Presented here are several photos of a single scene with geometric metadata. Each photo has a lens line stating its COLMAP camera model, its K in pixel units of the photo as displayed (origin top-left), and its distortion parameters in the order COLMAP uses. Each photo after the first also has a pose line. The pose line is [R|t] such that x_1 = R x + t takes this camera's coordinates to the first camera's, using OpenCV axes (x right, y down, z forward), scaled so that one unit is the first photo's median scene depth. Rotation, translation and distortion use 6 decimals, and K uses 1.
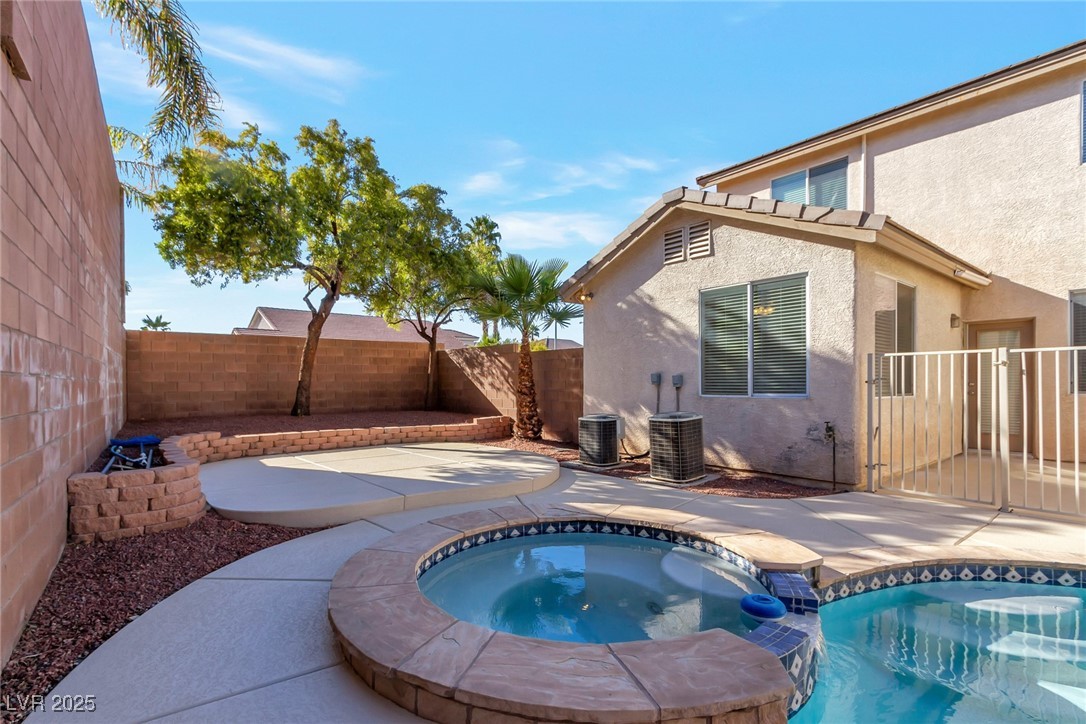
lens RADIAL K [[521.3, 0, 541.4], [0, 521.3, 385.0], [0, 0, 1]] dist [0.002346, -0.000271]
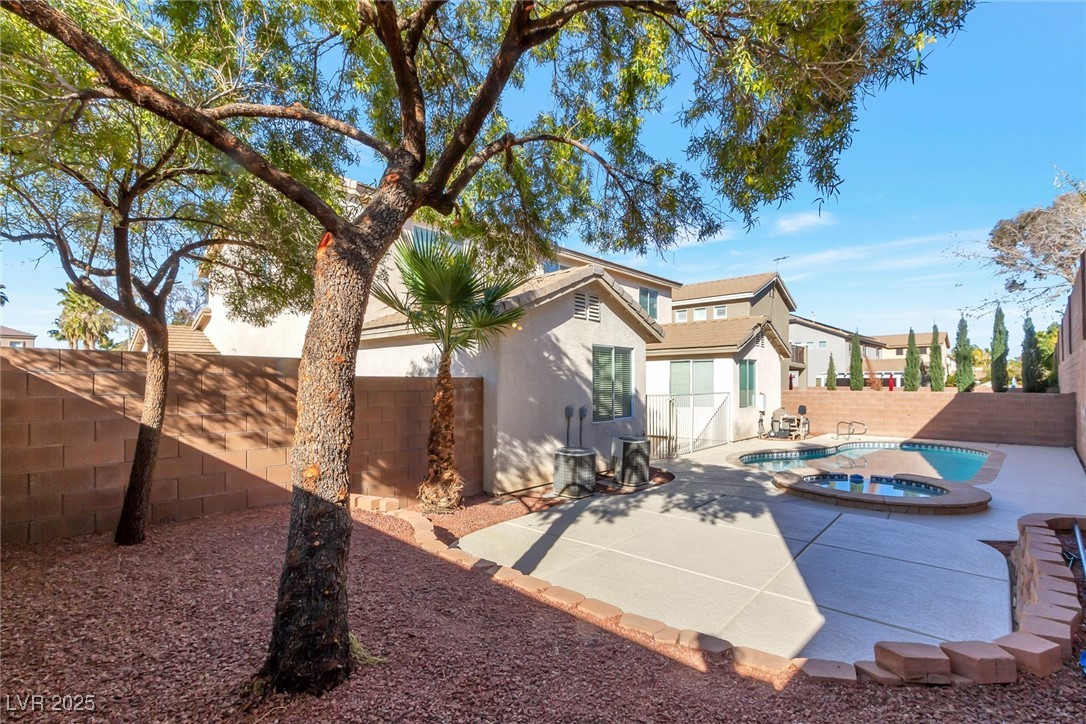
lens RADIAL K [[502.2, 0, 541.9], [0, 502.2, 380.5], [0, 0, 1]] dist [-0.015236, -0.000088]
pose [[-0.152205, 0.004042, 0.988341, -0.991076], [-0.000481, 0.999991, -0.004164, -0.085381], [-0.988349, -0.001109, -0.152201, 1.369176]]
